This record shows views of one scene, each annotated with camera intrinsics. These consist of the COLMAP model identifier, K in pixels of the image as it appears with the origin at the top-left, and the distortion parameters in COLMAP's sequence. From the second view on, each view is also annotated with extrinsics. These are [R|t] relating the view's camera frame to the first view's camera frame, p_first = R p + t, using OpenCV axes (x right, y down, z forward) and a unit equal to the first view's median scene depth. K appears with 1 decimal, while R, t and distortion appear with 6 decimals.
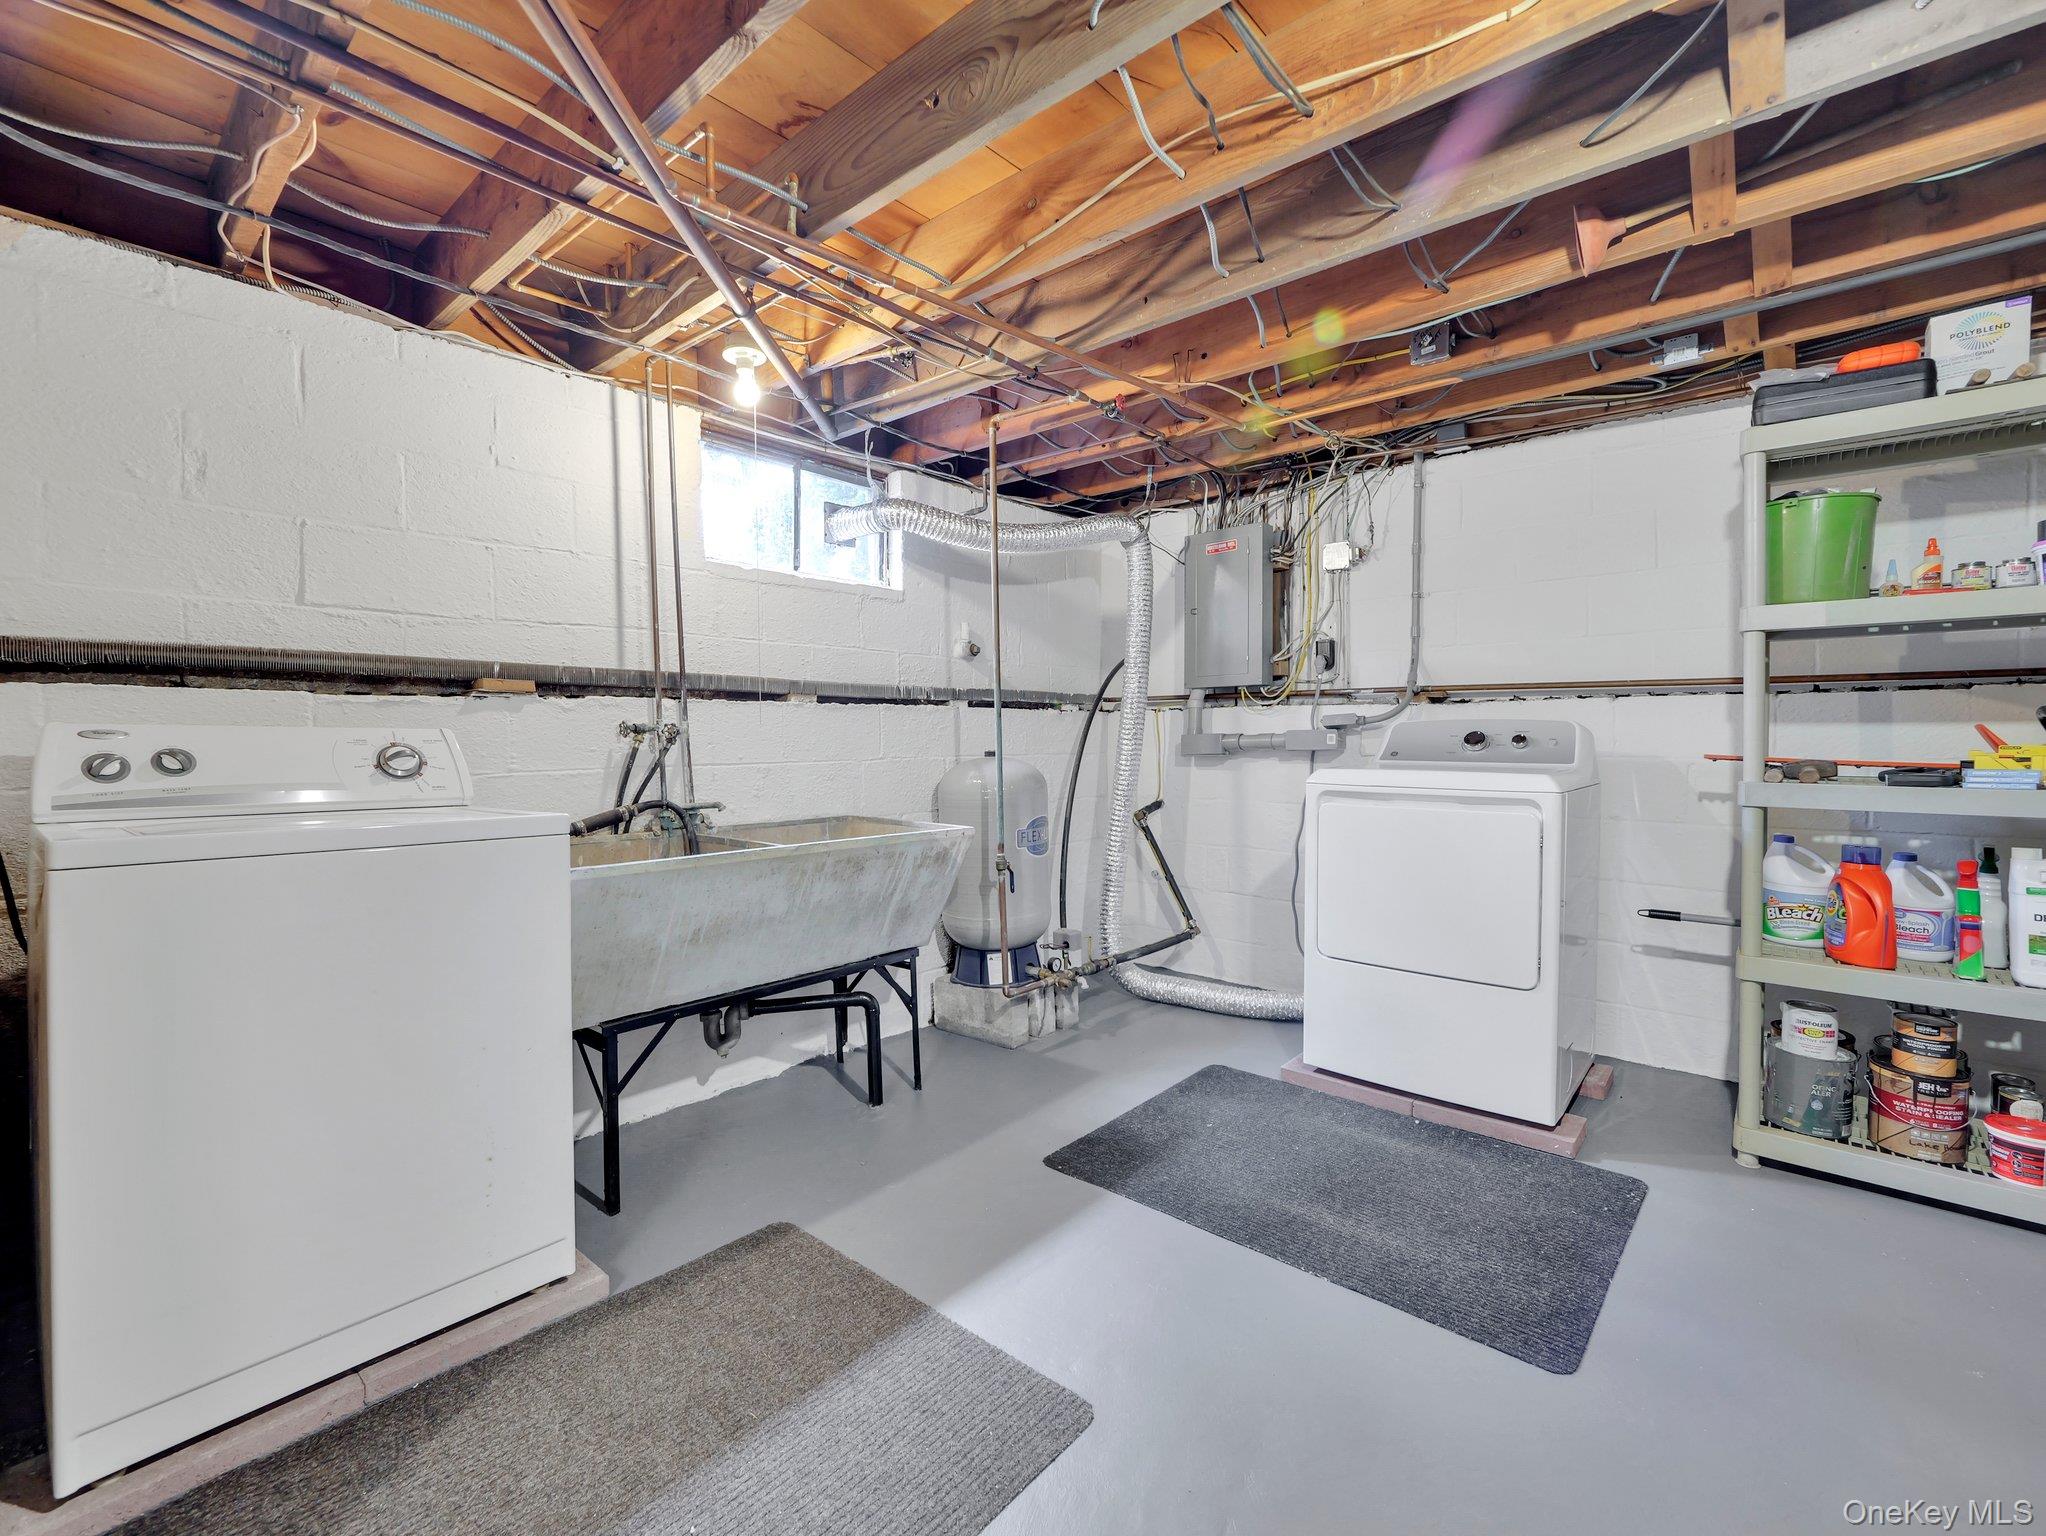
lens RADIAL K [[864.9, 0, 1026.2], [0, 864.9, 755.9], [0, 0, 1]] dist [0.000392, -0.000314]
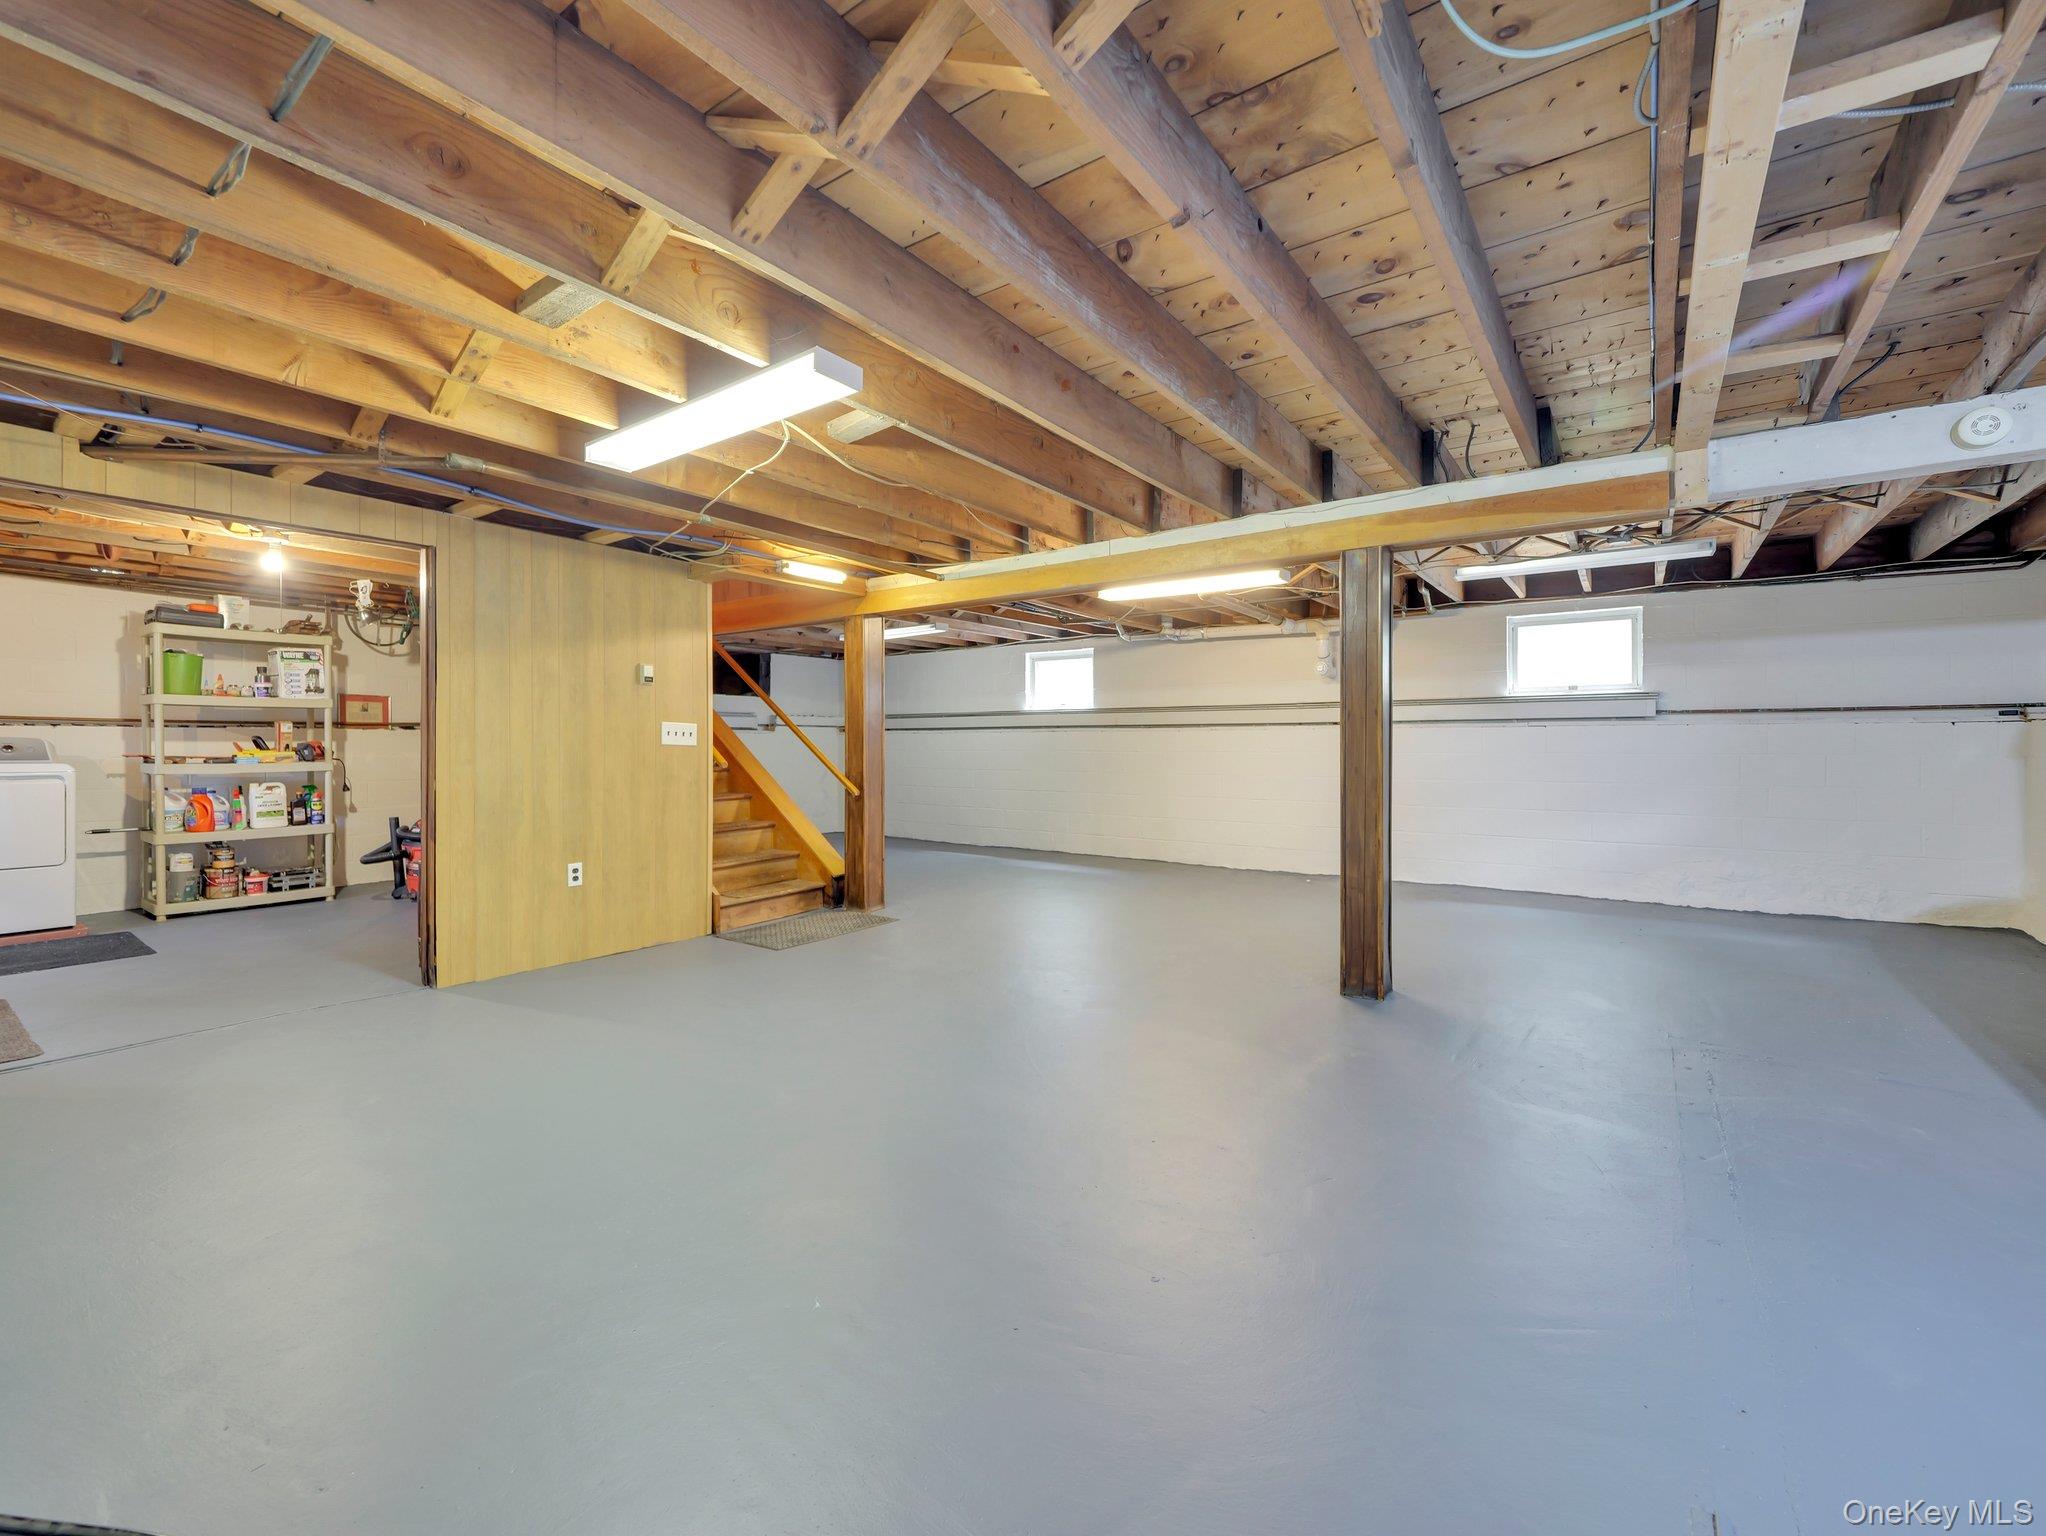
lens RADIAL K [[864.9, 0, 1024.7], [0, 864.9, 755.3], [0, 0, 1]] dist [0.000392, -0.000314]
pose [[-0.095979, -0.005465, 0.995368, -1.857850], [0.021704, 0.999736, 0.007582, 0.038860], [-0.995147, 0.022332, -0.095835, -1.223888]]
